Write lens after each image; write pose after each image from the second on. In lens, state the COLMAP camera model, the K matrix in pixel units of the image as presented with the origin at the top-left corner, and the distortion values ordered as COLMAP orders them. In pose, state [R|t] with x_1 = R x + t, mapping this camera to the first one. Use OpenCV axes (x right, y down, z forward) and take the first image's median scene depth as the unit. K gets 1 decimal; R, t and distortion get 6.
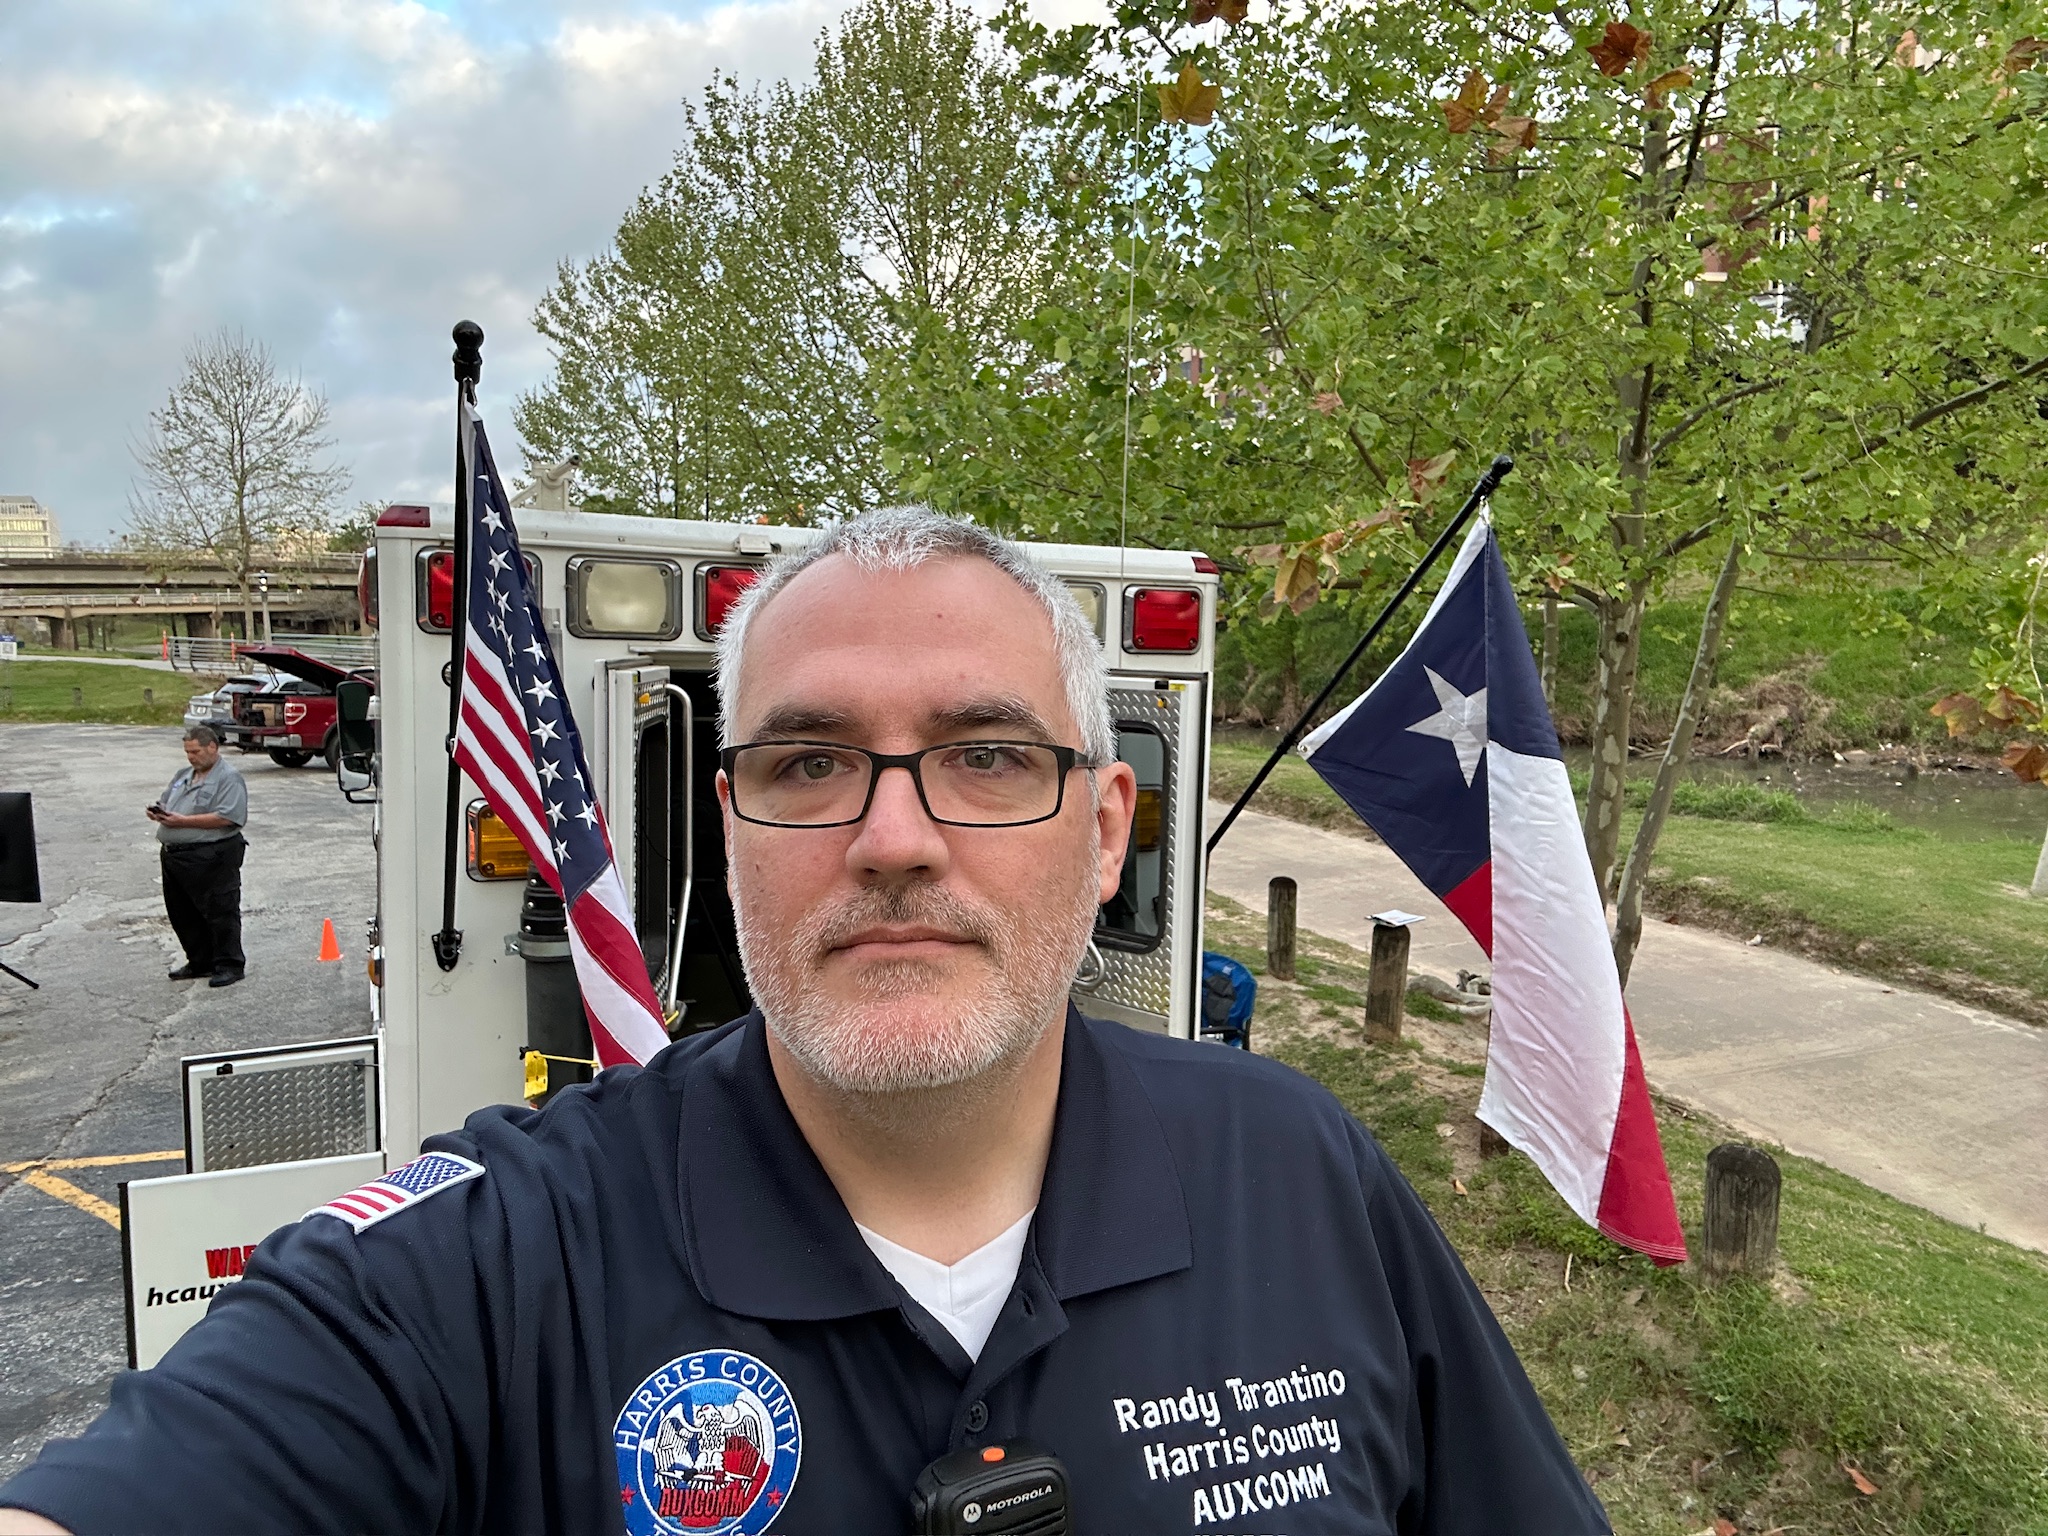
lens RADIAL K [[1379.8, 0, 1017.5], [0, 1379.8, 776.2], [0, 0, 1]] dist [0.112668, -0.145656]
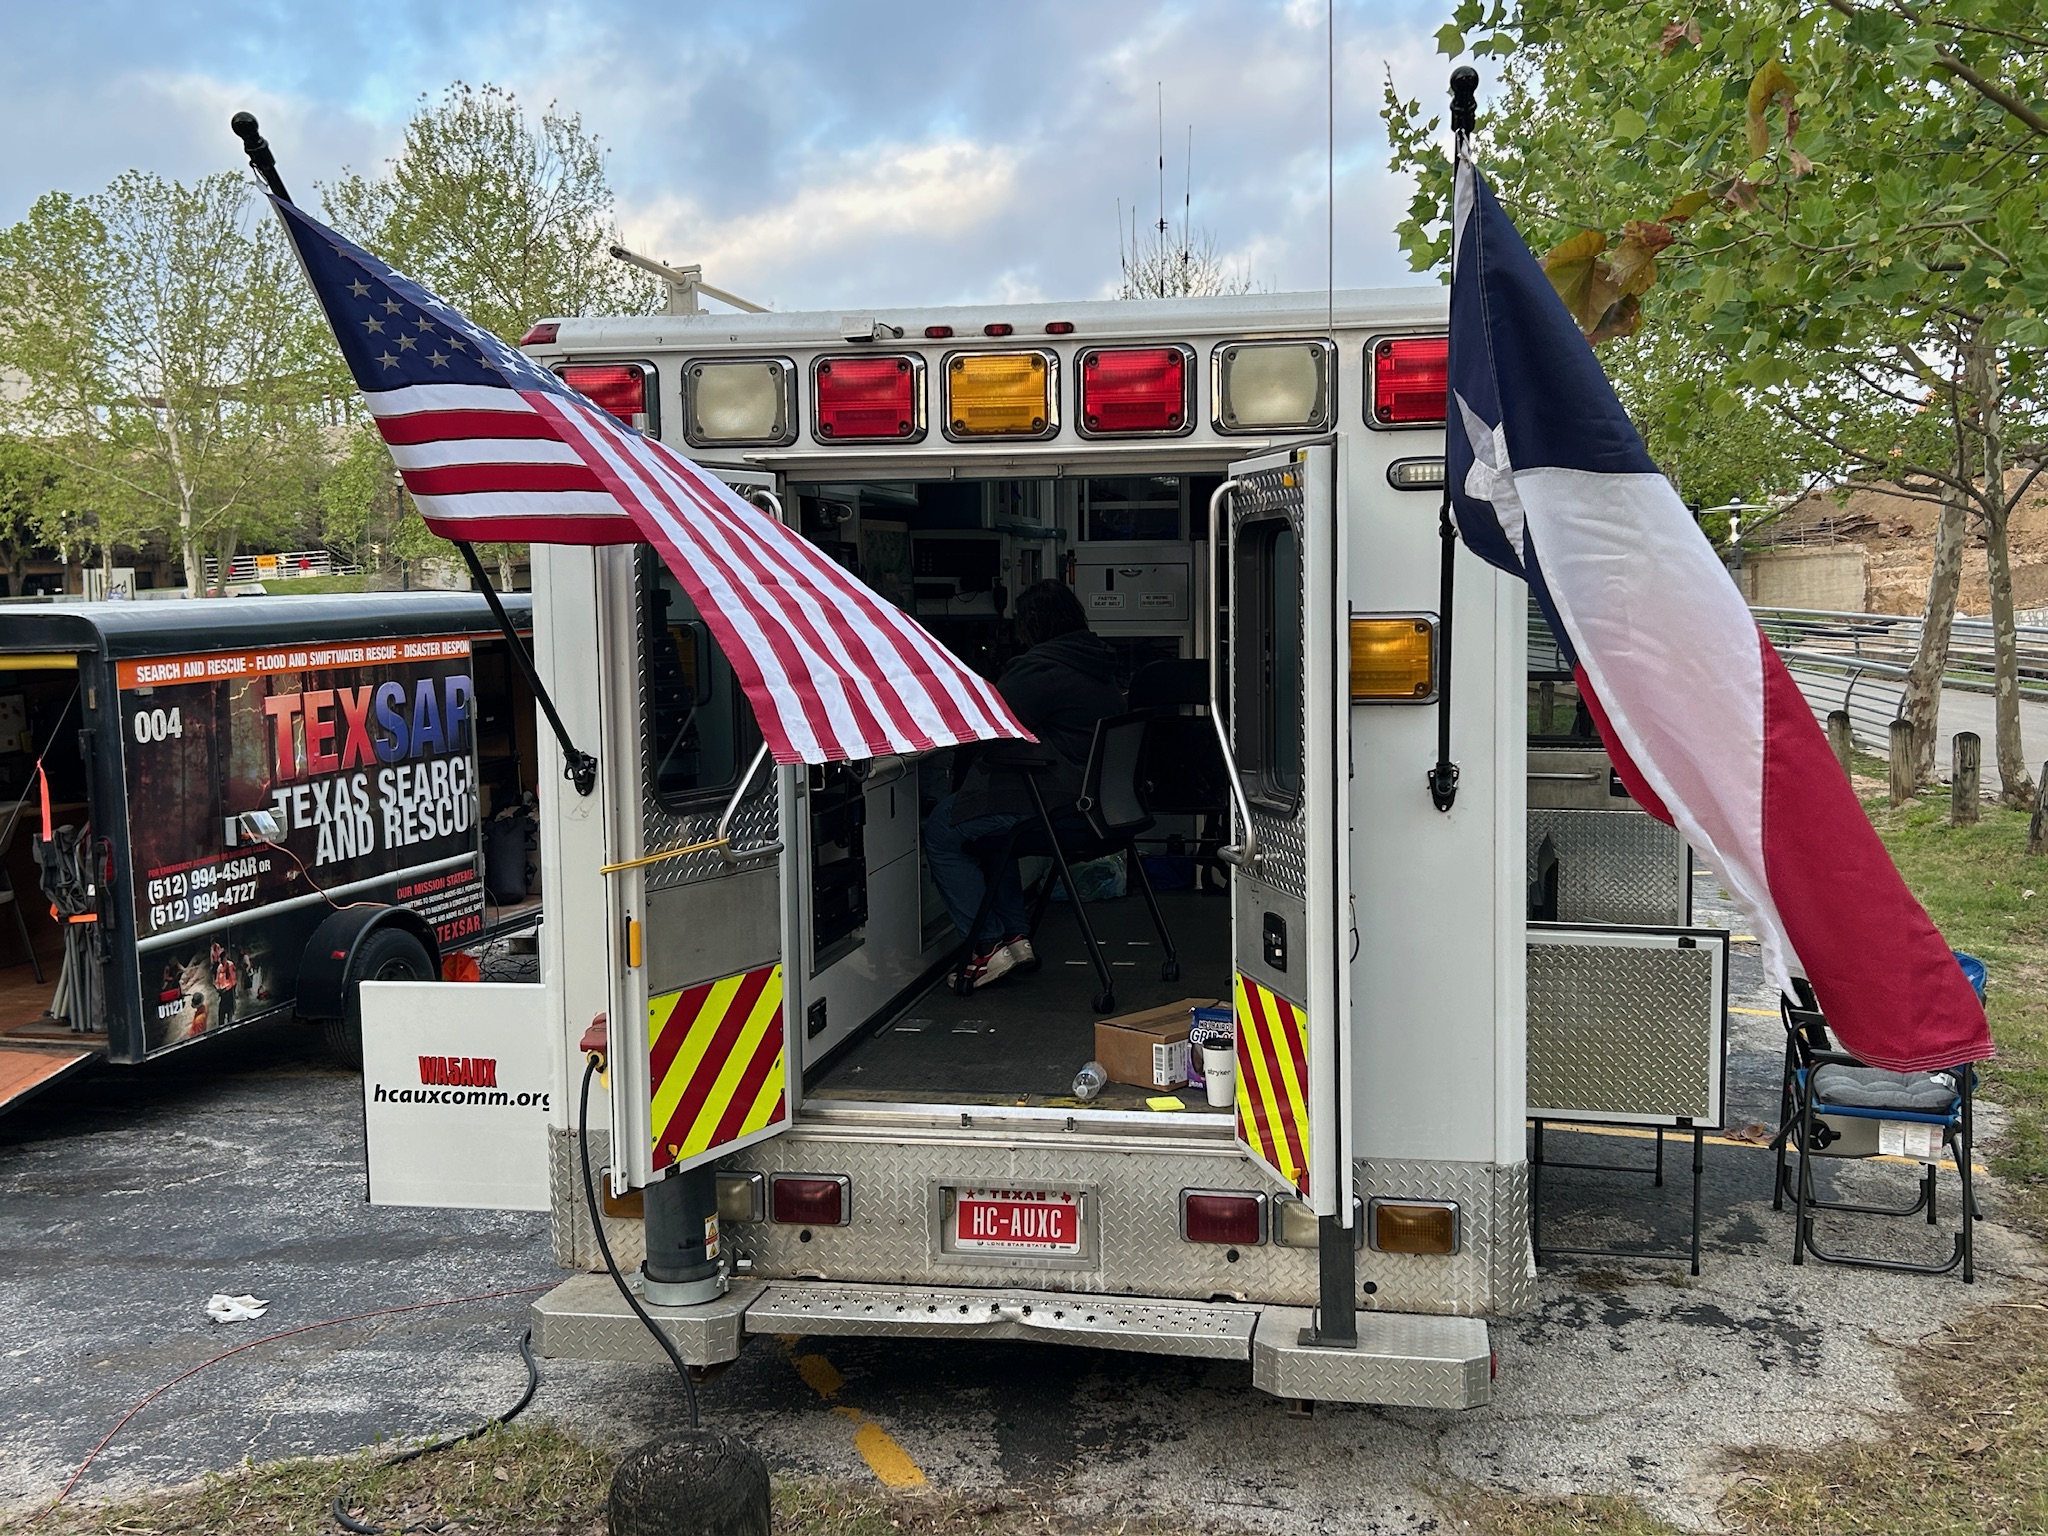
lens RADIAL K [[2014.2, 0, 1031.5], [0, 2014.2, 766.1], [0, 0, 1]] dist [0.120297, -0.249140]
pose [[0.814324, 0.013138, -0.580262, 0.242903], [-0.022562, 0.999705, -0.009028, 0.044425], [0.579972, 0.020444, 0.814380, 0.009220]]
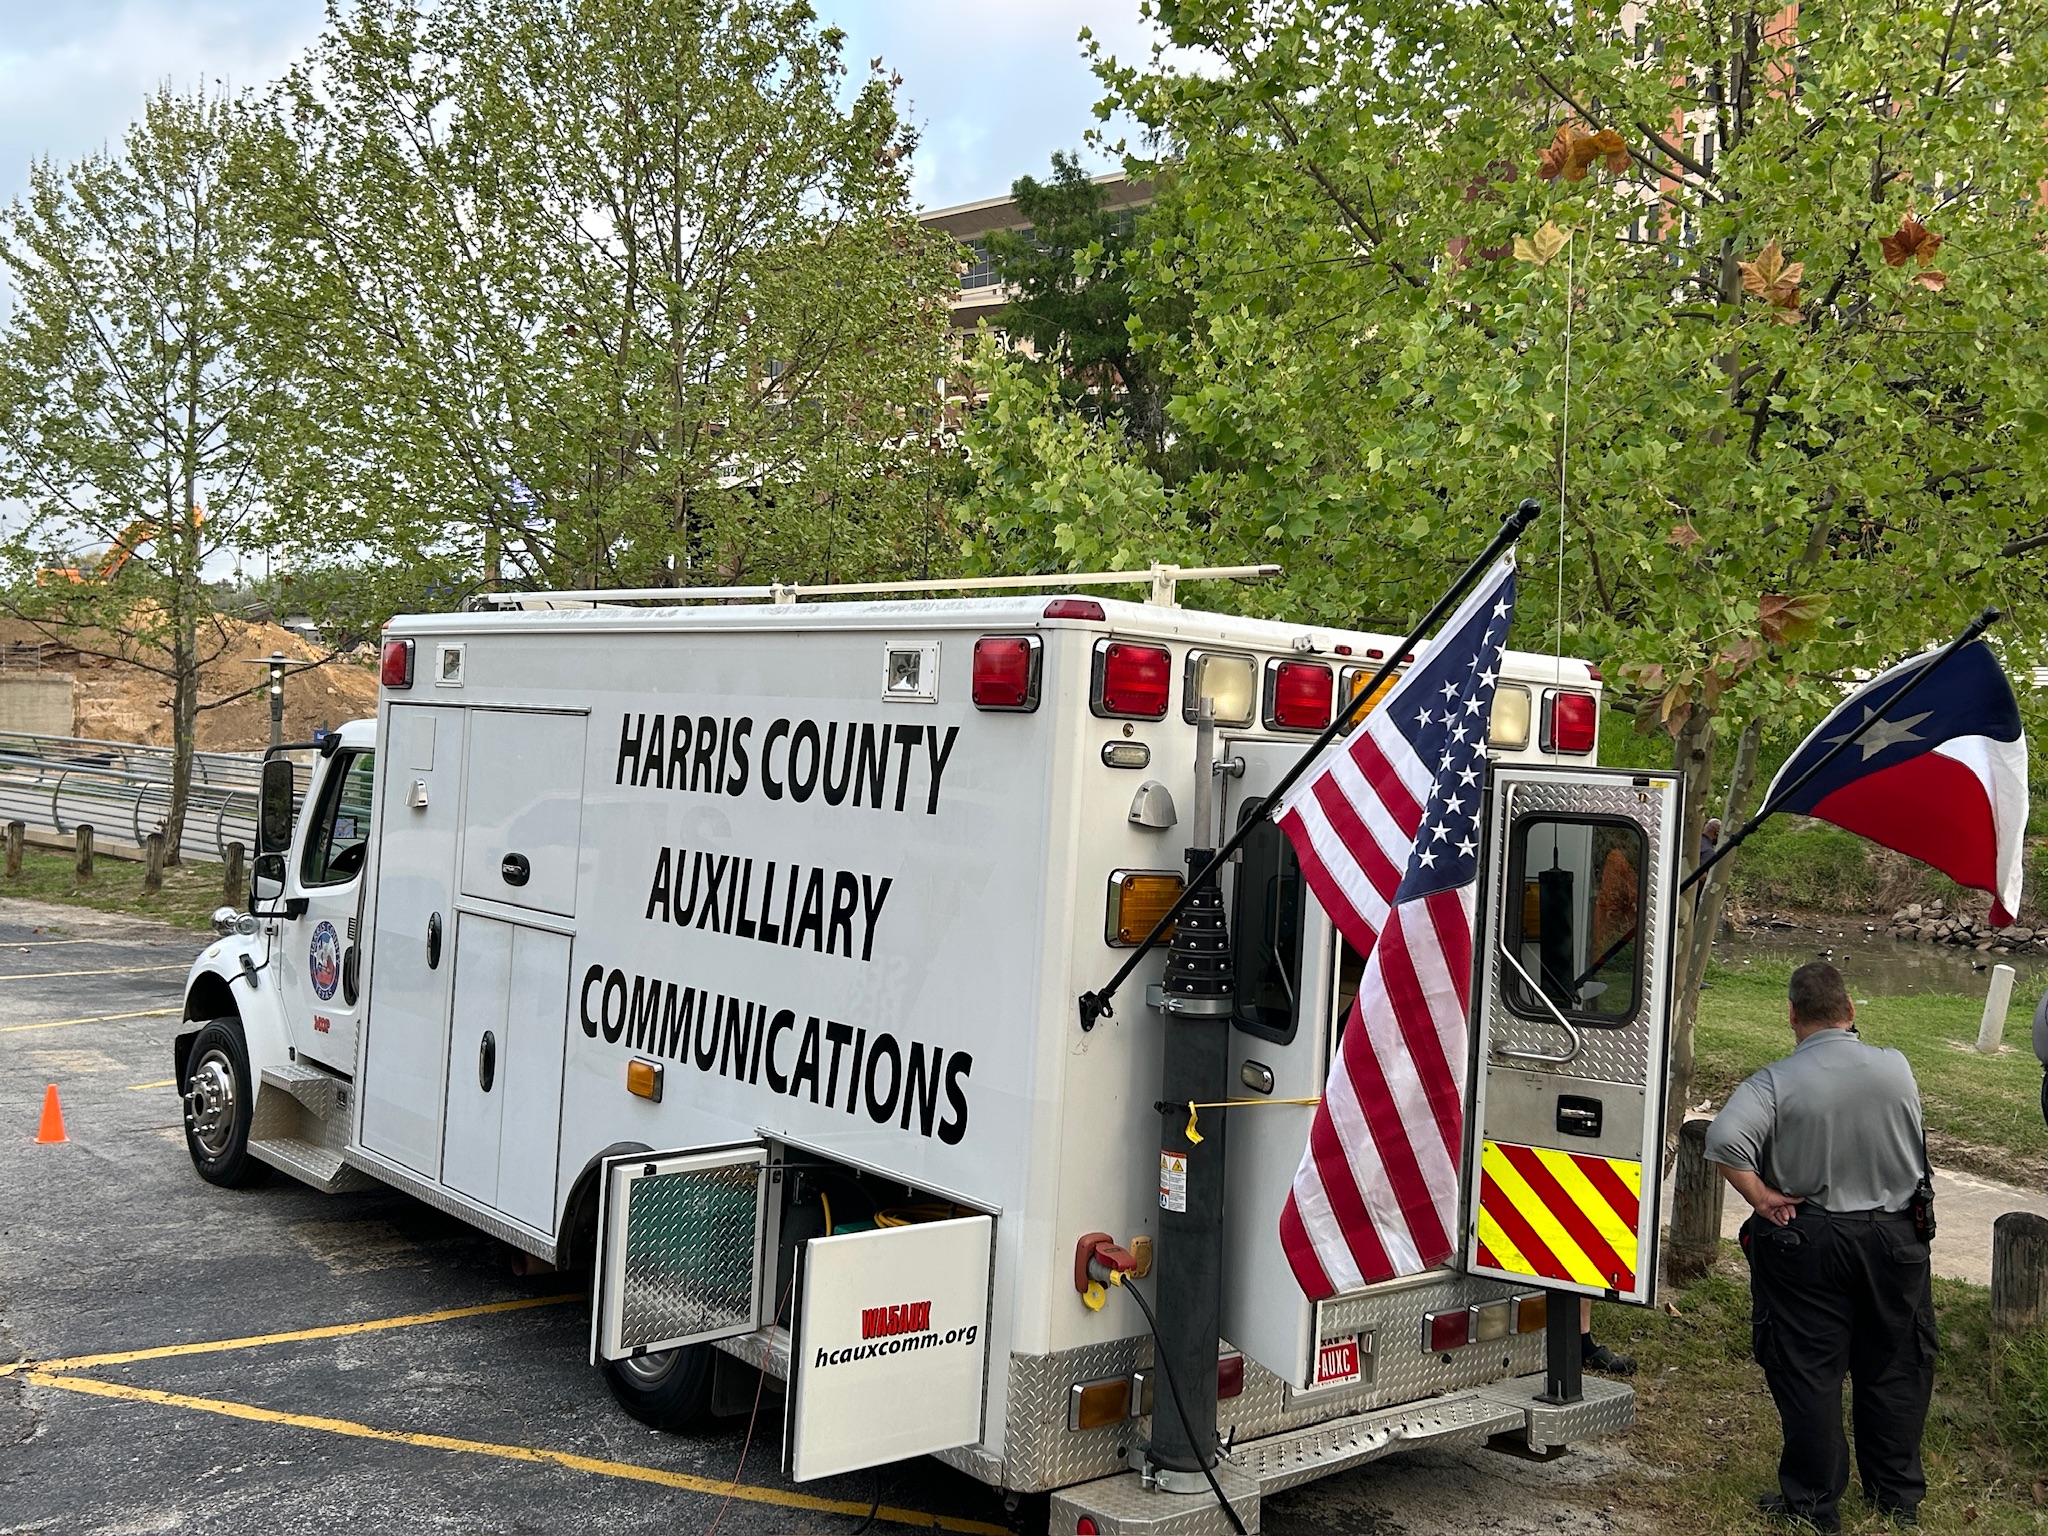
lens RADIAL K [[2014.9, 0, 1024.1], [0, 2014.9, 750.5], [0, 0, 1]] dist [0.119721, -0.257641]
pose [[0.965102, 0.032005, 0.259912, -0.307377], [-0.008203, 0.995711, -0.092149, 0.024337], [-0.261746, 0.086801, 0.961225, -0.171196]]
